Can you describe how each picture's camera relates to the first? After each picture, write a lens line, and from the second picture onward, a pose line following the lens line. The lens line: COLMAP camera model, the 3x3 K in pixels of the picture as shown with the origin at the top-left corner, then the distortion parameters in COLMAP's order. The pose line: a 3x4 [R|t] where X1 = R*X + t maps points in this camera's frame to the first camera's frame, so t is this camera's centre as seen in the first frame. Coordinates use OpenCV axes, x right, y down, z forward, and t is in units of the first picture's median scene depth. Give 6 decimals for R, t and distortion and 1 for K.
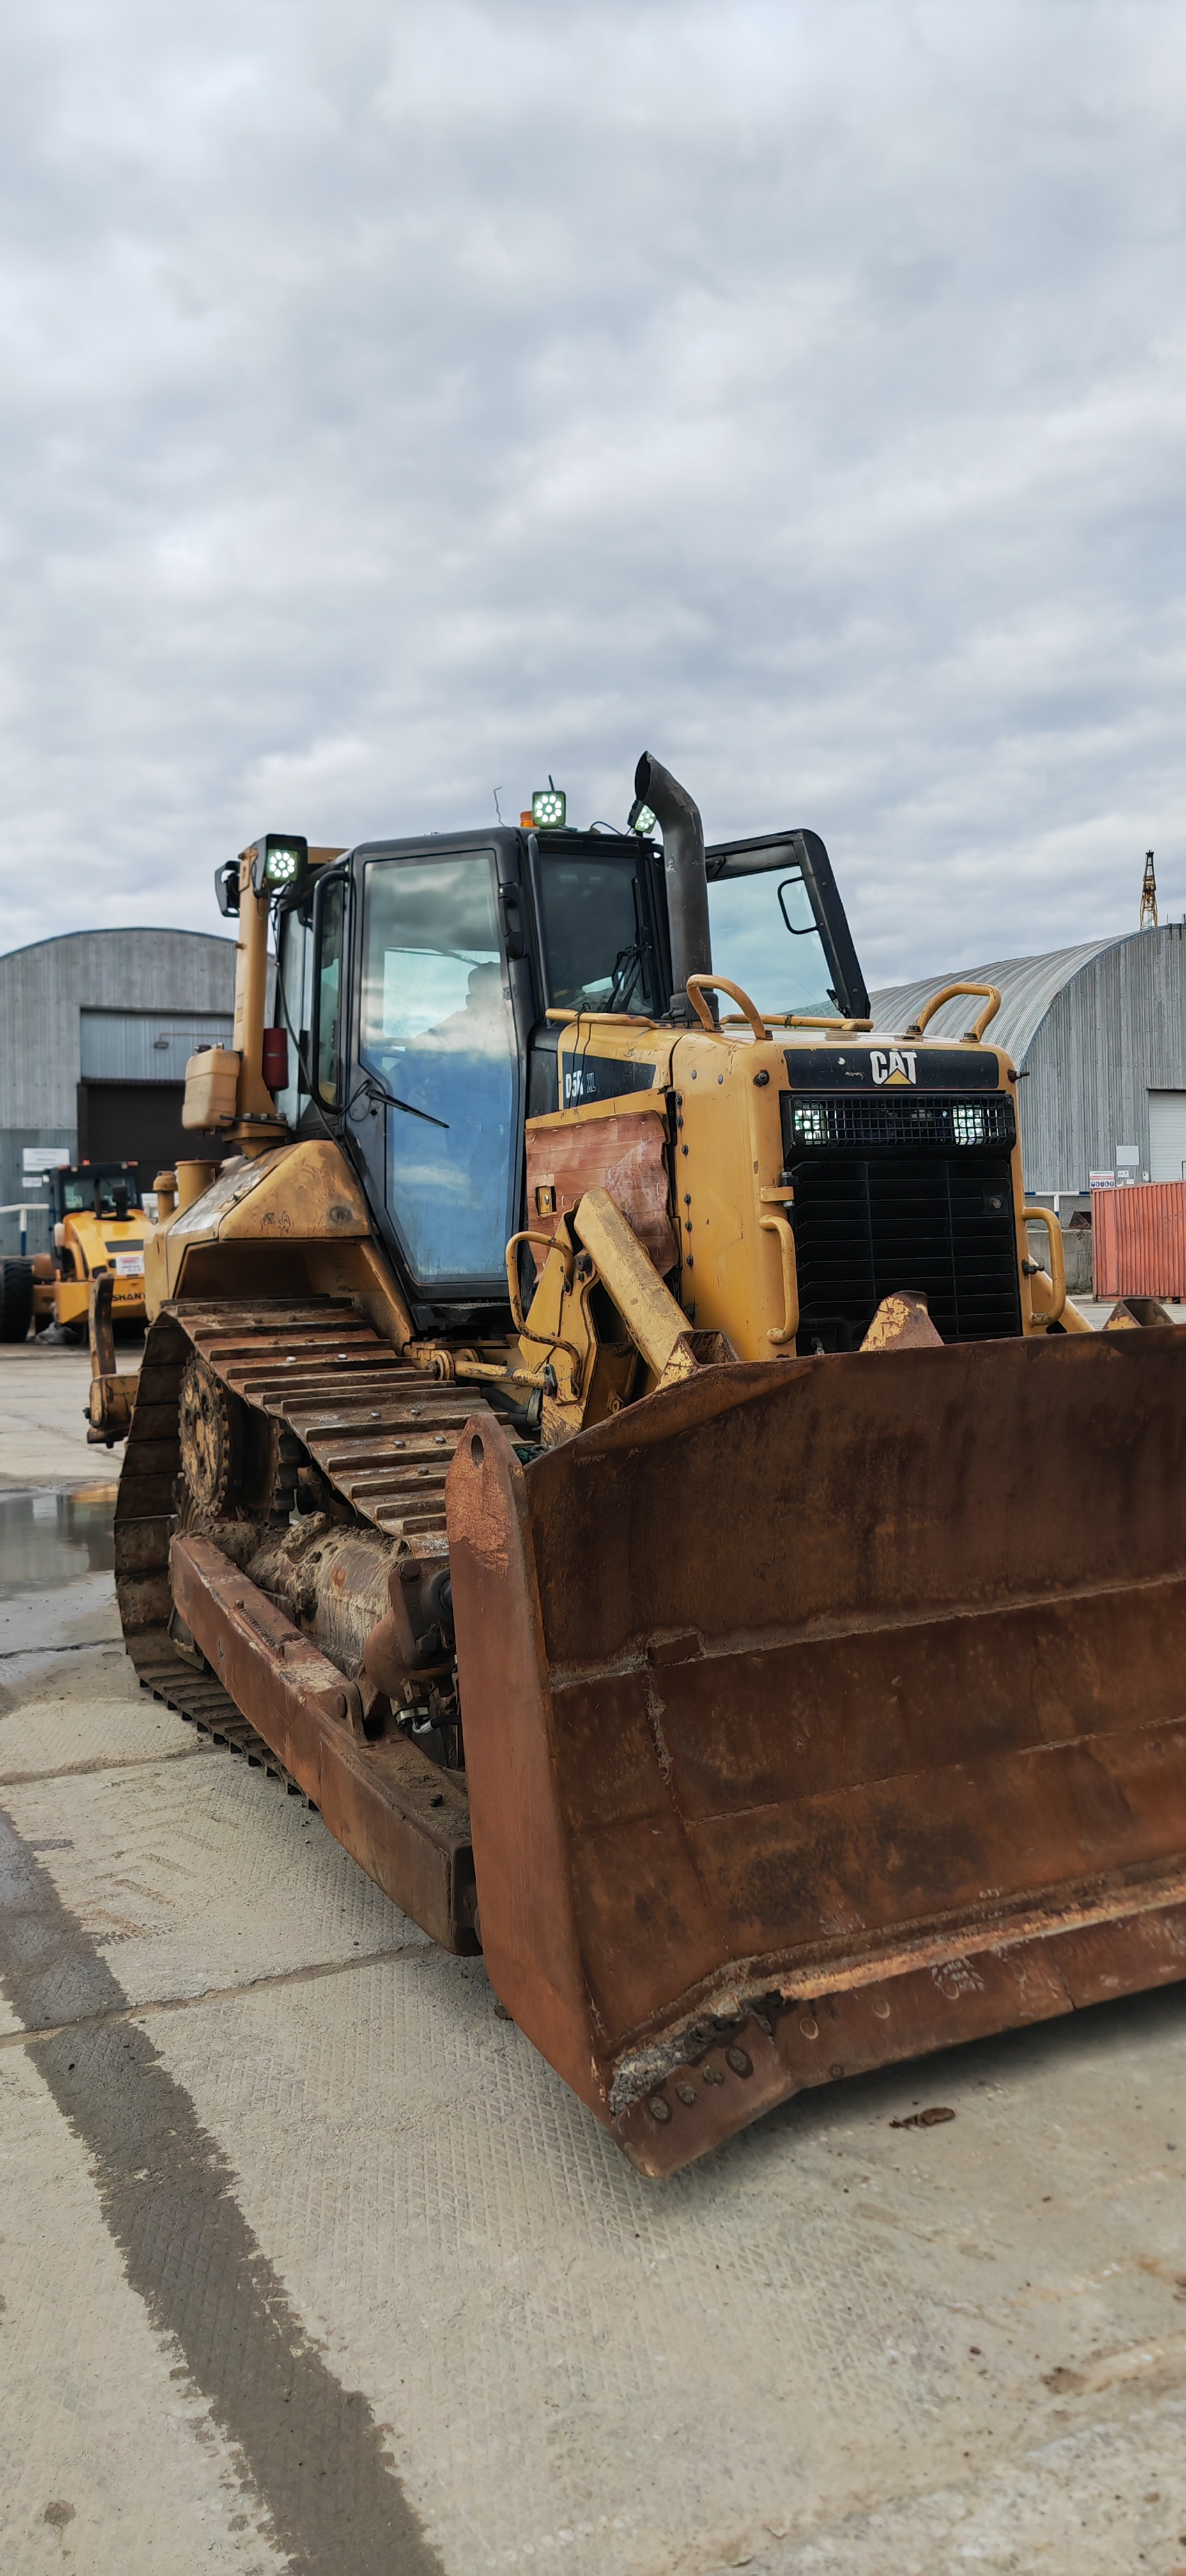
lens RADIAL K [[1943.5, 0, 593.2], [0, 1943.5, 1233.7], [0, 0, 1]] dist [0.054793, -0.167597]
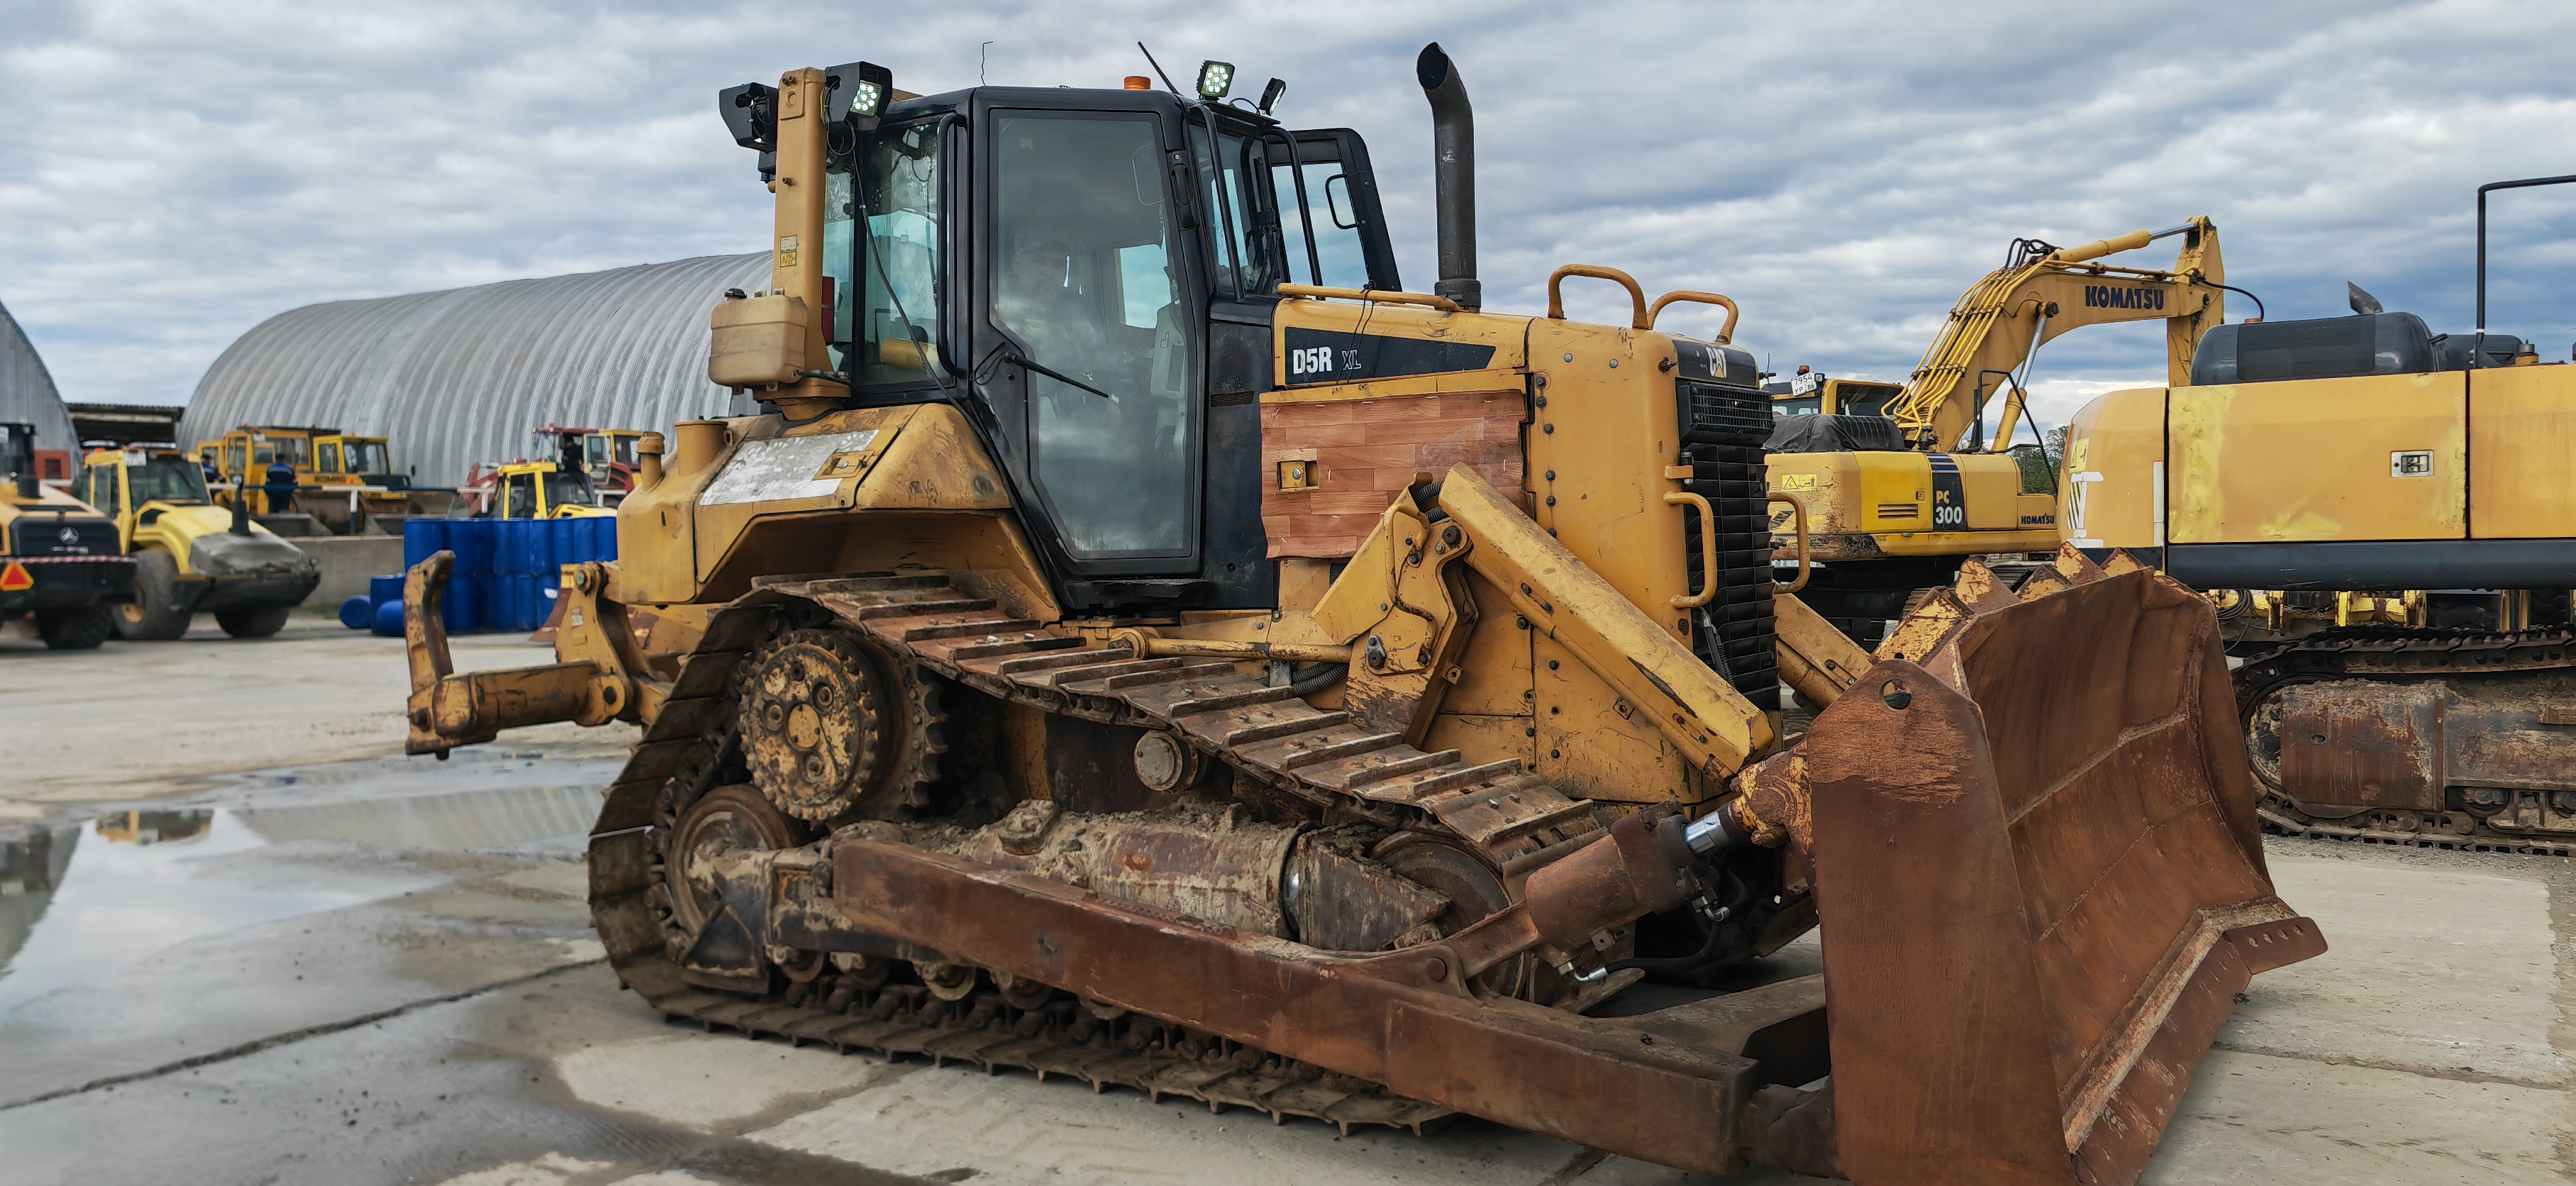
lens RADIAL K [[1943.5, 0, 1292.7], [0, 1943.5, 556.2], [0, 0, 1]] dist [0.054793, -0.167597]
pose [[0.863310, 0.008841, 0.504597, -0.478253], [-0.013194, 0.999900, 0.005055, 0.017849], [-0.504502, -0.011022, 0.863340, 0.121912]]
